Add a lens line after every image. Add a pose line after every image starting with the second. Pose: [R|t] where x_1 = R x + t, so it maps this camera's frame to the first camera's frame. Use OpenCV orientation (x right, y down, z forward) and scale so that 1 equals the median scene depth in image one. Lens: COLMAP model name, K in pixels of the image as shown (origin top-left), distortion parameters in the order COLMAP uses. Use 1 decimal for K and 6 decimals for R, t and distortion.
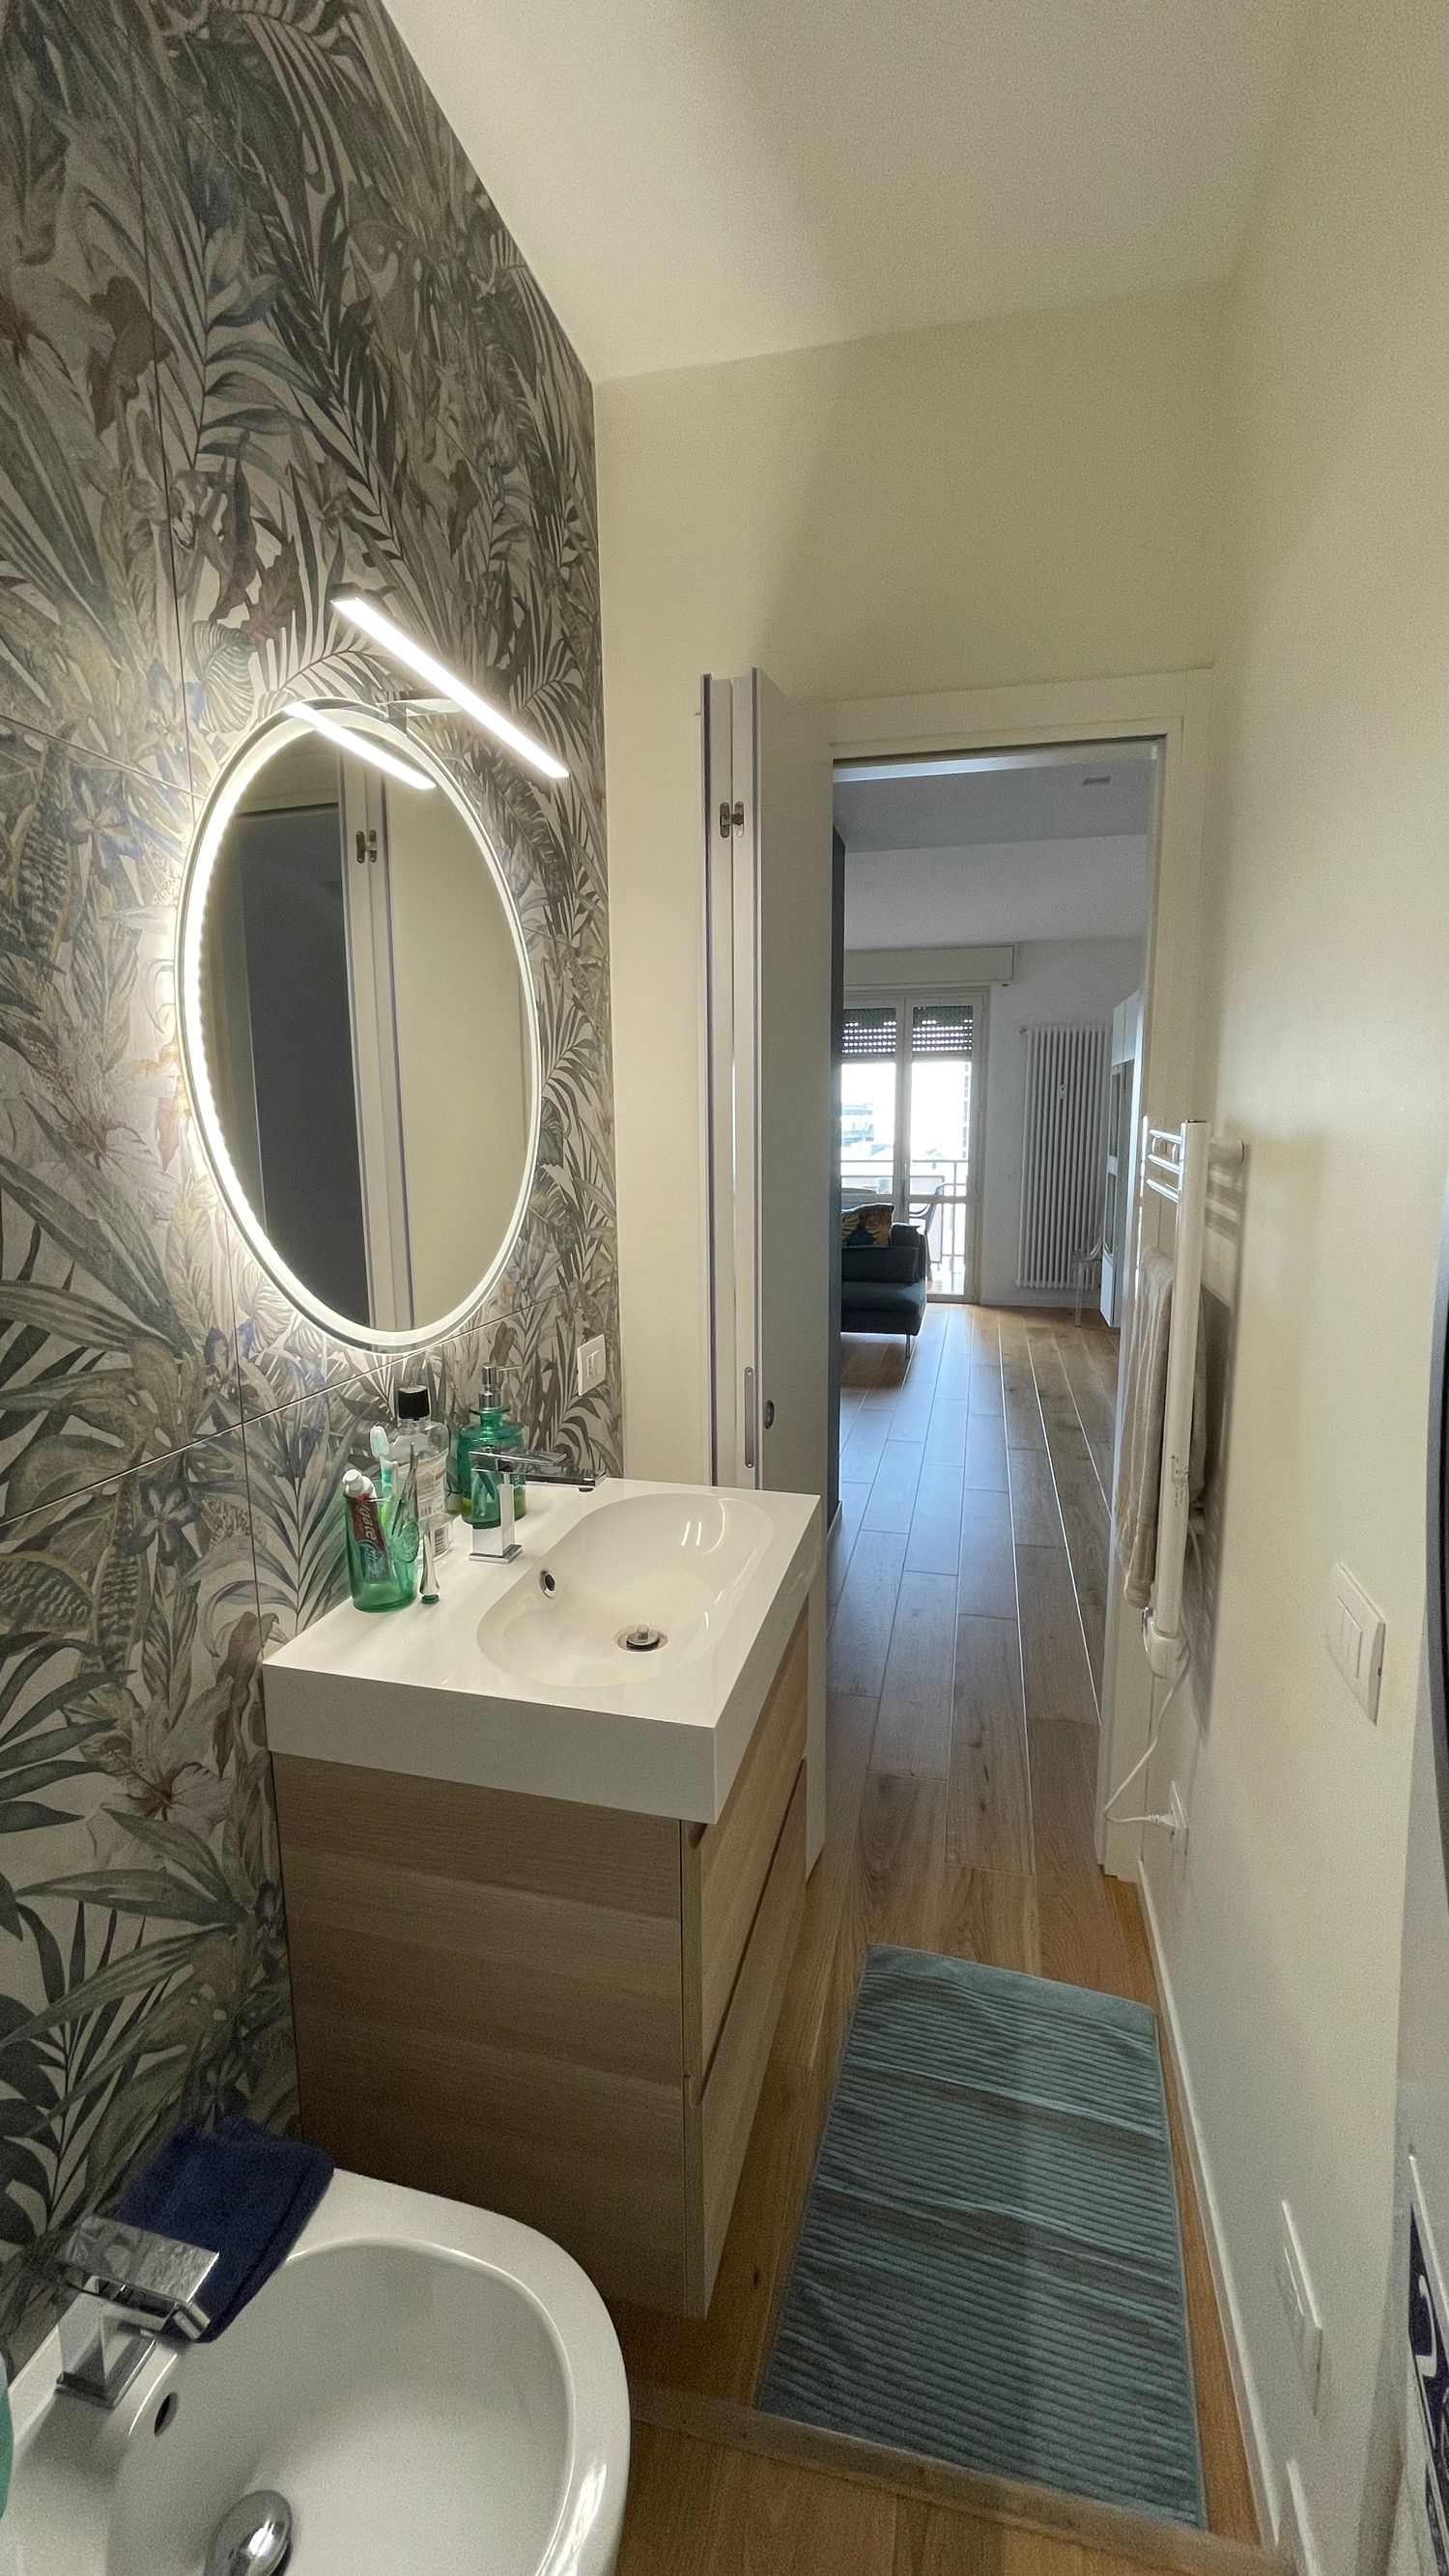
lens RADIAL K [[1022.1, 0, 707.4], [0, 1022.1, 1288.6], [0, 0, 1]] dist [-0.002023, -0.000118]
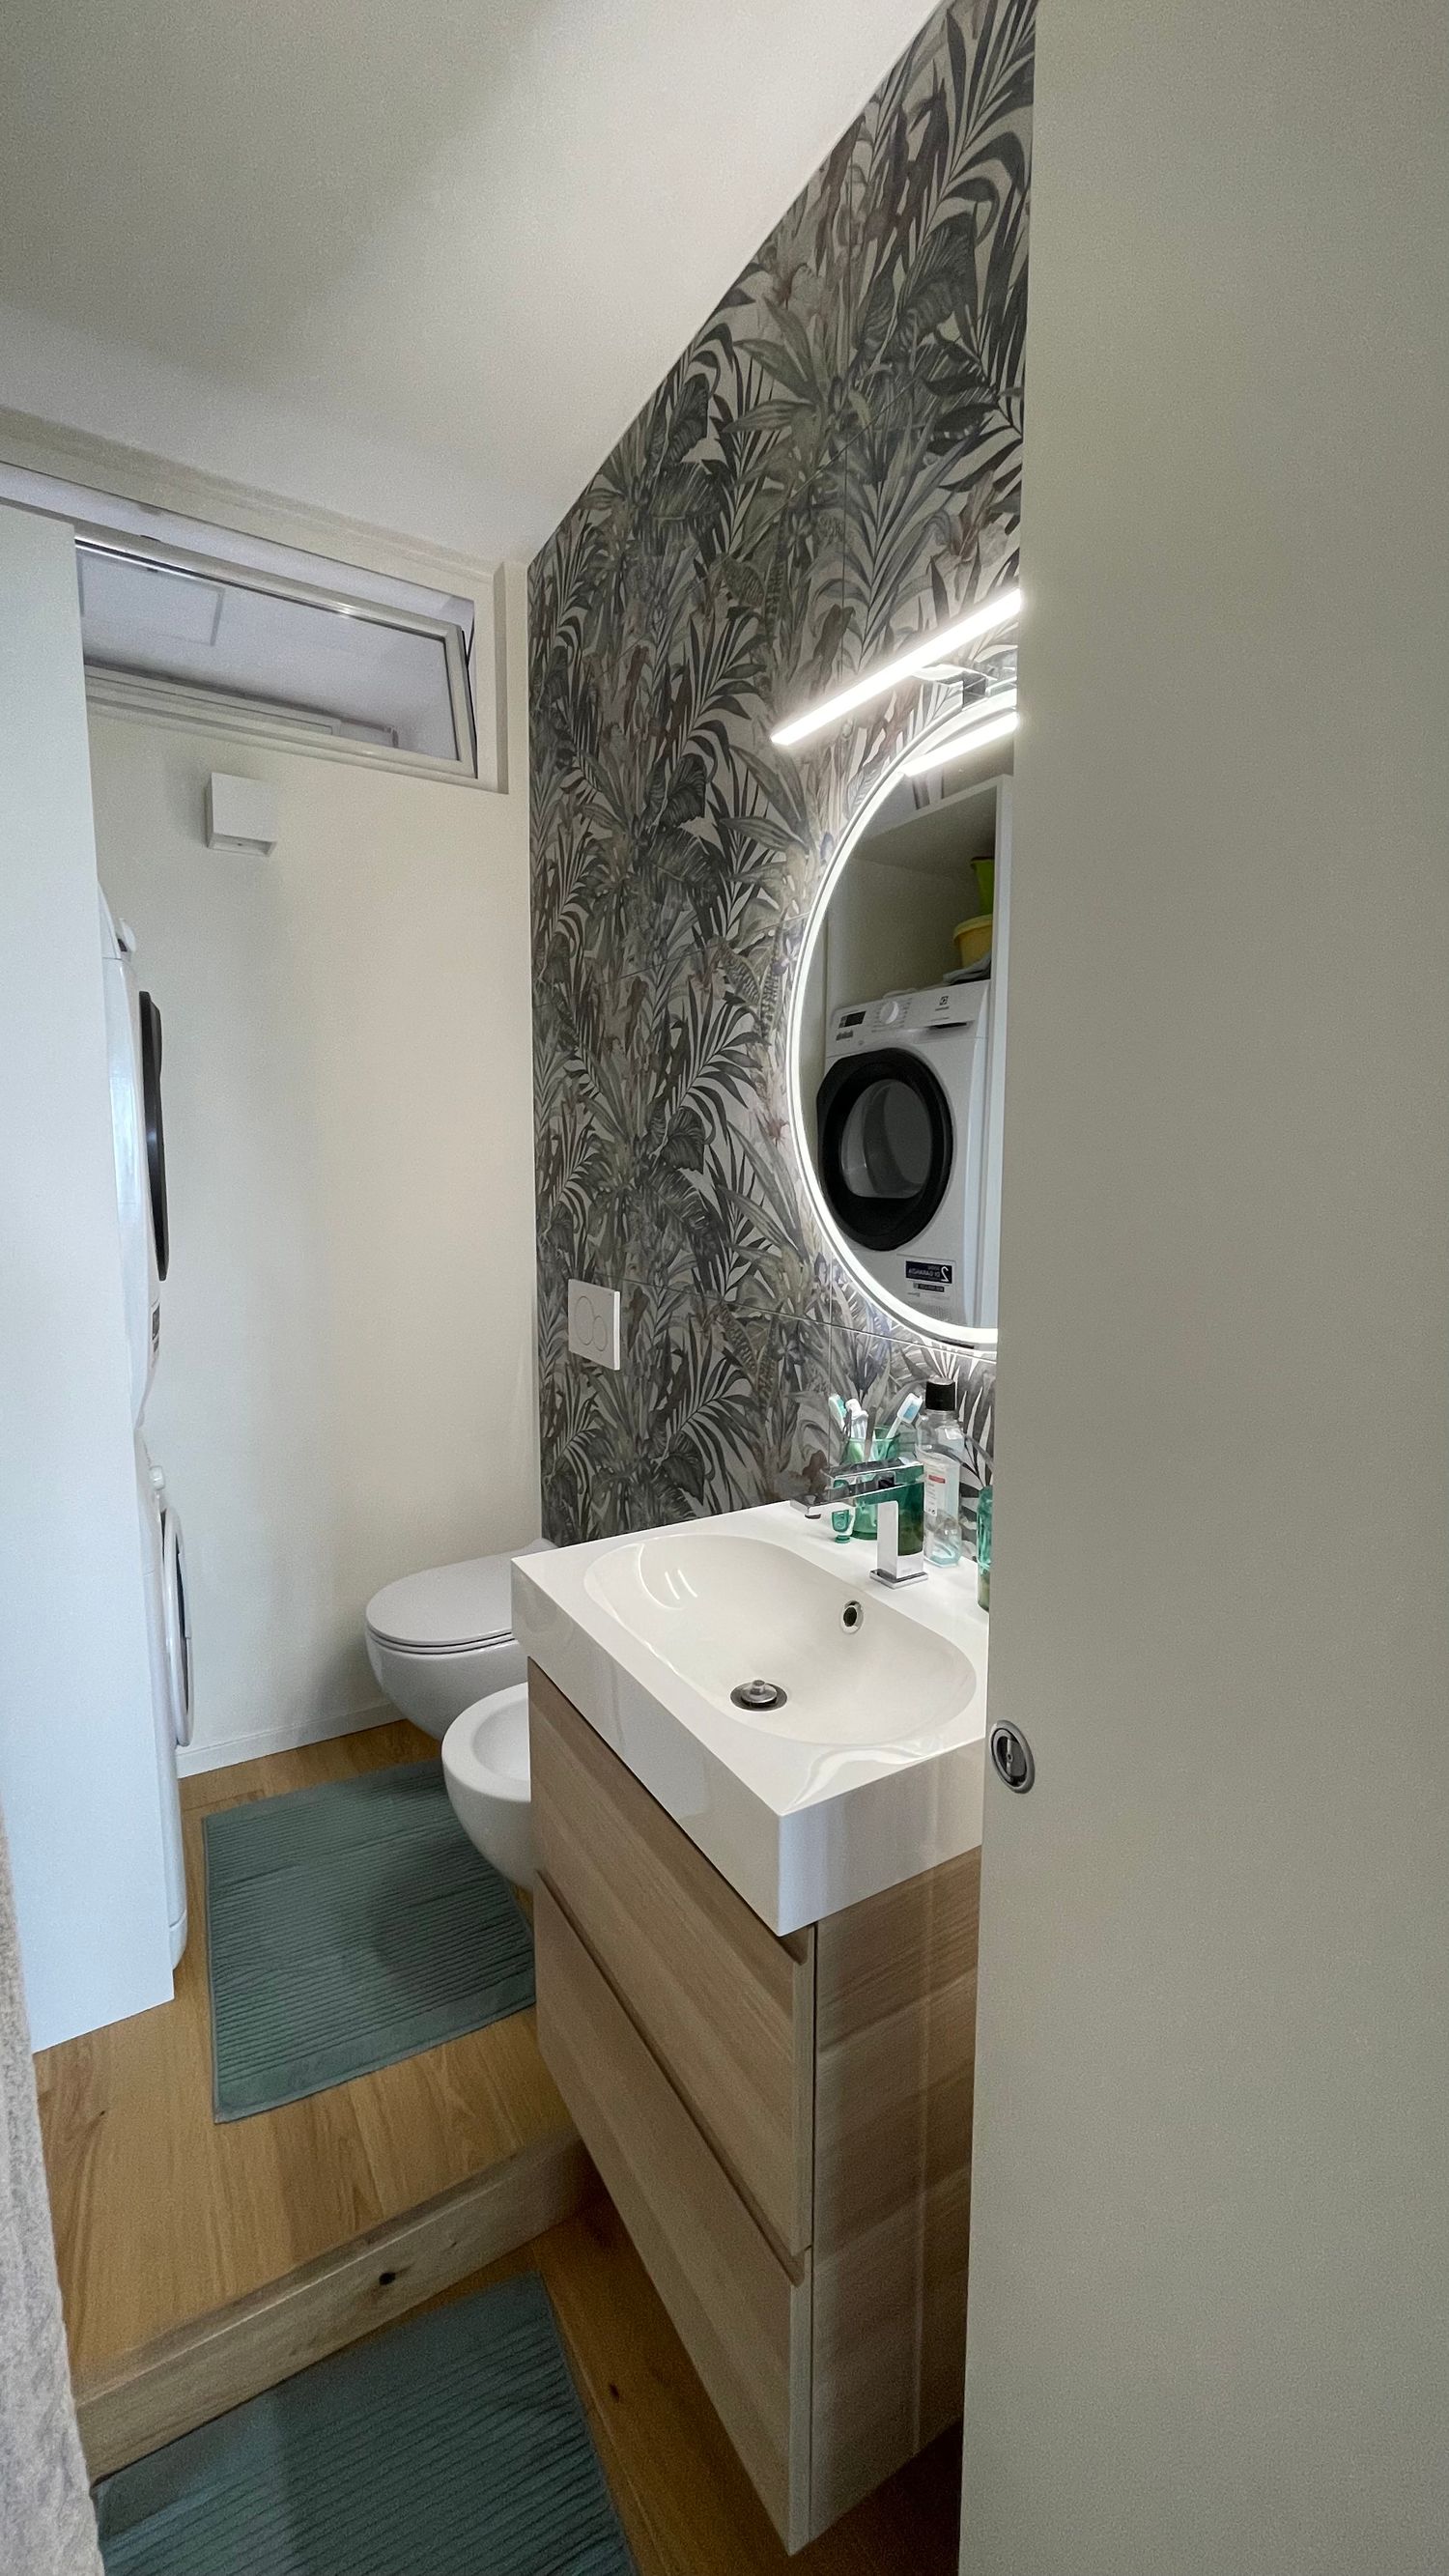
lens RADIAL K [[1022.1, 0, 721.6], [0, 1022.1, 1283.8], [0, 0, 1]] dist [-0.002023, -0.000118]
pose [[-0.682129, 0.102213, -0.724053, 0.788418], [-0.109465, 0.964751, 0.239318, -0.288742], [0.722992, 0.242505, -0.646895, 2.033156]]
